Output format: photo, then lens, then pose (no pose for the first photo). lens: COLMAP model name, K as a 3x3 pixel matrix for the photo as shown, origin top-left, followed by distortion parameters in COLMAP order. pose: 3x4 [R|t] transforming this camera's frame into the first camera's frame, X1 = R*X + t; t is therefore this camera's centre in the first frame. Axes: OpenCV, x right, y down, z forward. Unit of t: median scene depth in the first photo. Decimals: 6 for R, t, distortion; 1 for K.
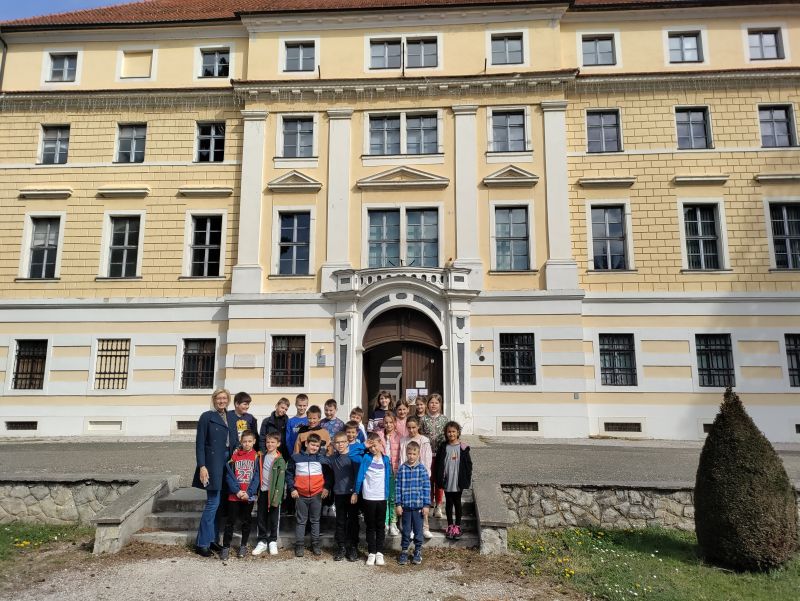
lens RADIAL K [[581.1, 0, 383.1], [0, 581.1, 318.7], [0, 0, 1]] dist [0.034087, -0.008114]
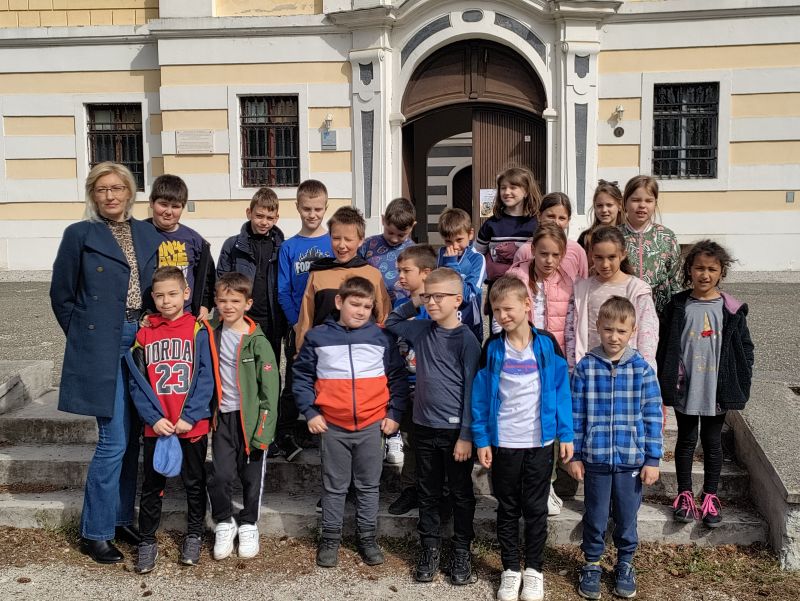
lens RADIAL K [[581.1, 0, 383.1], [0, 581.1, 318.7], [0, 0, 1]] dist [0.034087, -0.008114]
pose [[0.999642, -0.009379, 0.025039, -0.071700], [0.001593, 0.955689, 0.294373, 0.073549], [-0.026690, -0.294227, 0.955363, 0.415997]]
